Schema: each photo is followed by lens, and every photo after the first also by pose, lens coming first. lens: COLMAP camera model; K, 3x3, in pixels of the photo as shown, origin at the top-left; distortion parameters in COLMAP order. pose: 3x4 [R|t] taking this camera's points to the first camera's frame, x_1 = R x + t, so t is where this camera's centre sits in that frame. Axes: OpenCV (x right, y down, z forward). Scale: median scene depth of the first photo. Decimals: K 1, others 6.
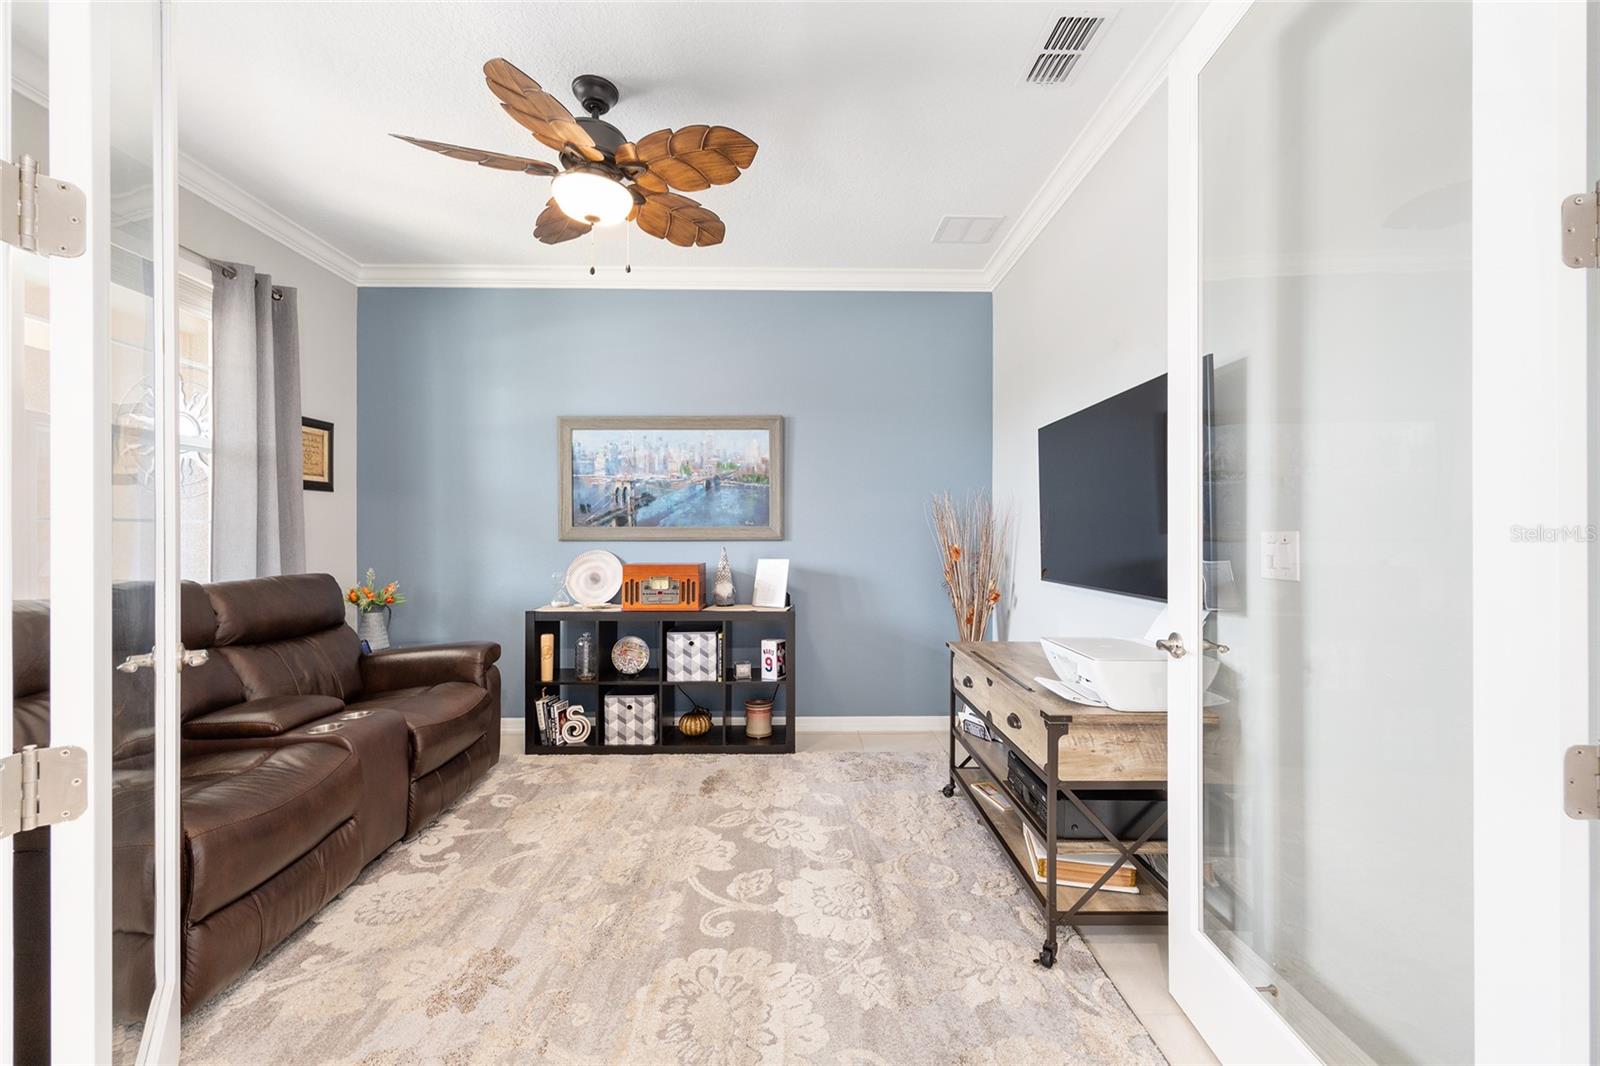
lens RADIAL K [[641.5, 0, 800.0], [0, 641.5, 533.0], [0, 0, 1]] dist [-0.003649, 0.002542]
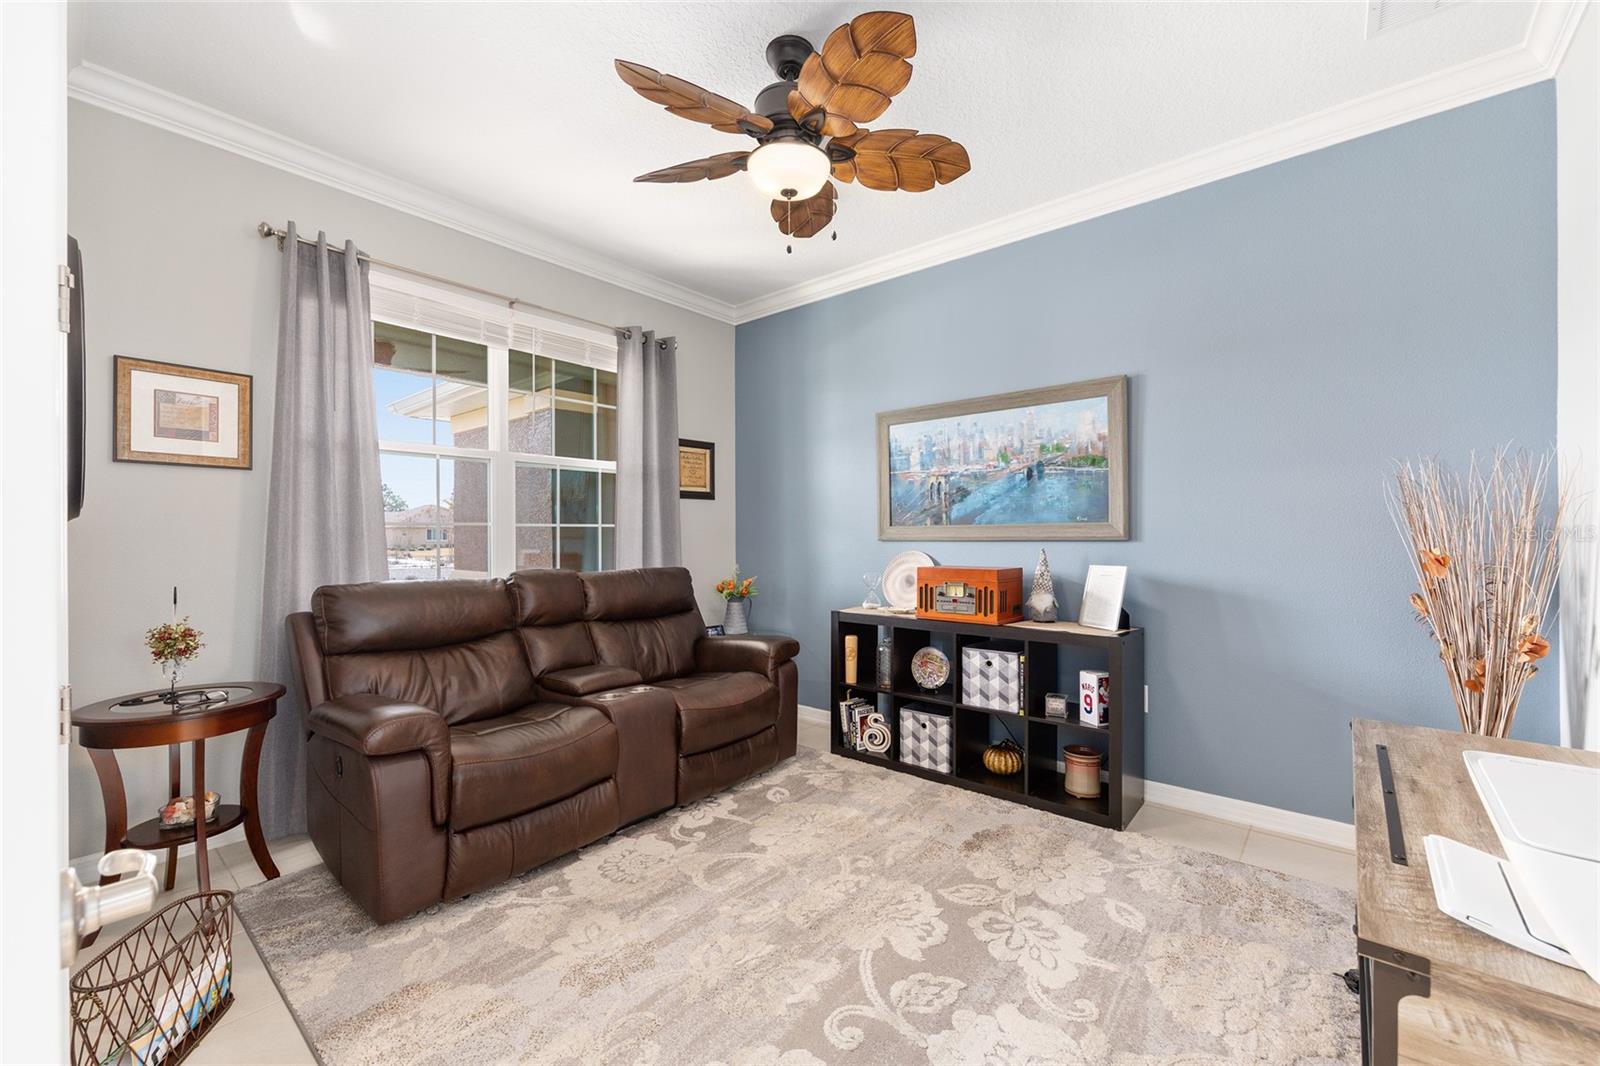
lens RADIAL K [[641.5, 0, 800.0], [0, 641.5, 533.0], [0, 0, 1]] dist [-0.003649, 0.002542]
pose [[0.754926, -0.006050, -0.655782, 0.195397], [0.005448, 0.999981, -0.002954, 0.002894], [0.655787, -0.001342, 0.754944, 0.206537]]
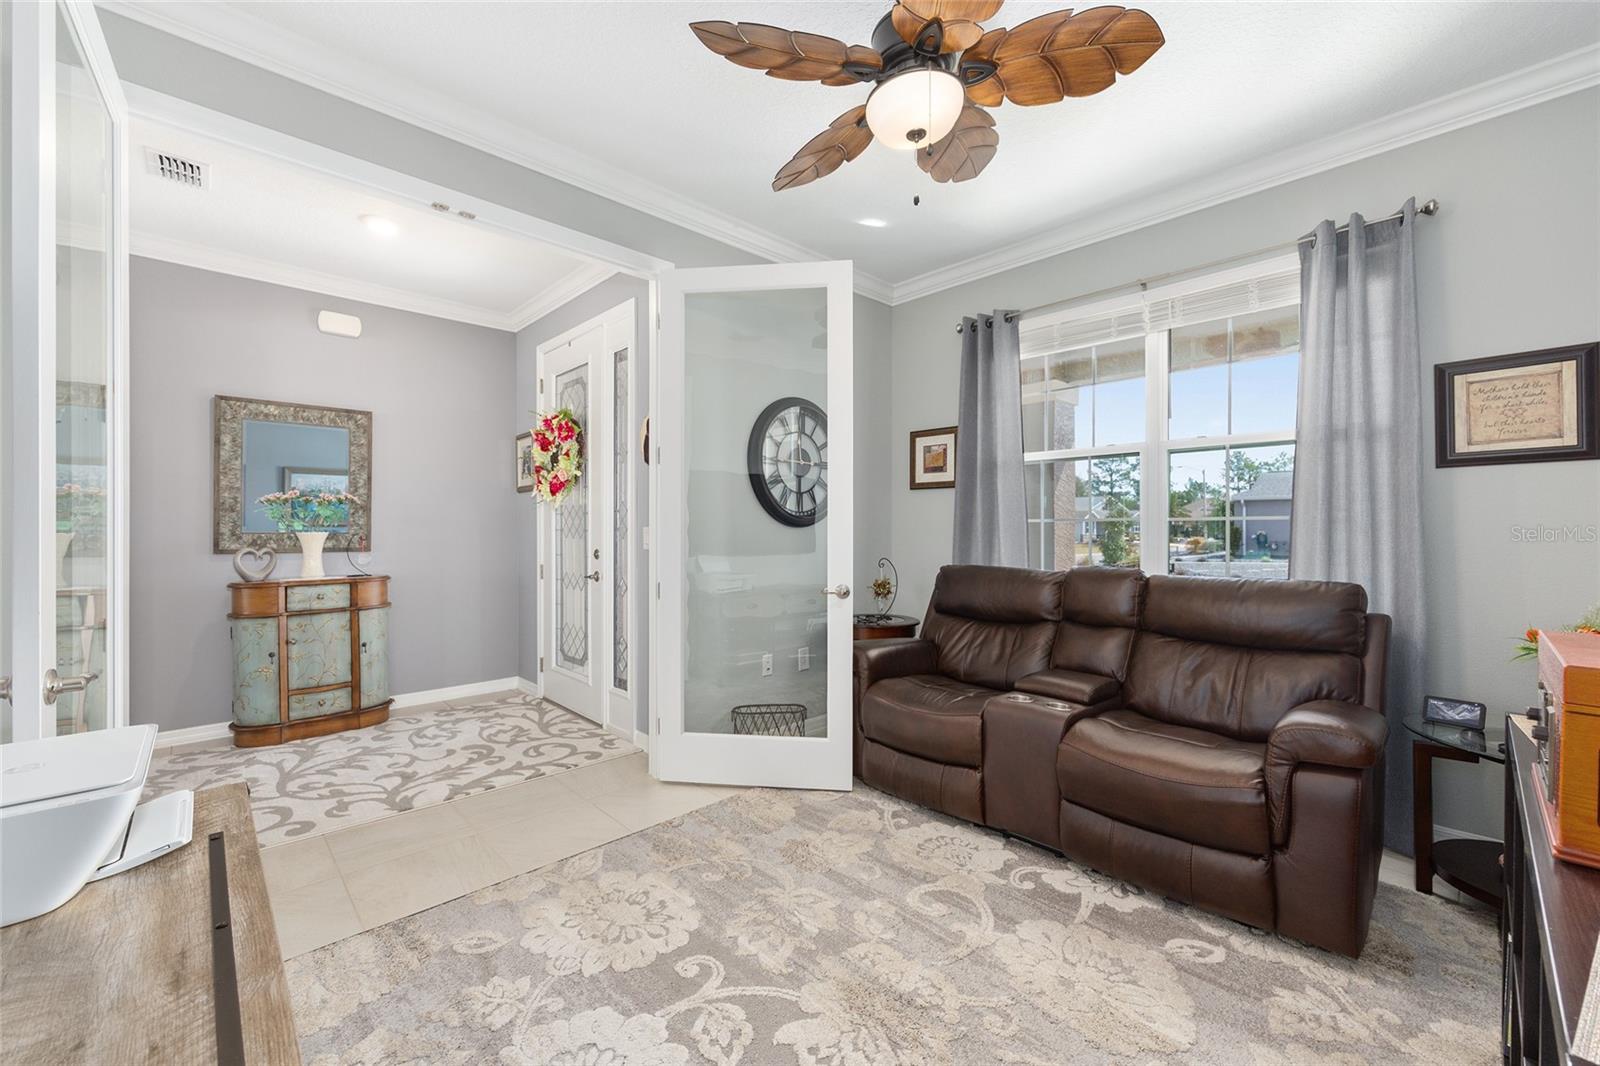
lens RADIAL K [[638.0, 0, 800.2], [0, 638.0, 526.3], [0, 0, 1]] dist [-0.000690, 0.000189]
pose [[-0.731077, -0.001126, -0.682294, 0.212048], [0.002460, 0.999988, -0.004286, -0.002229], [0.682291, -0.004812, -0.731065, 0.983173]]
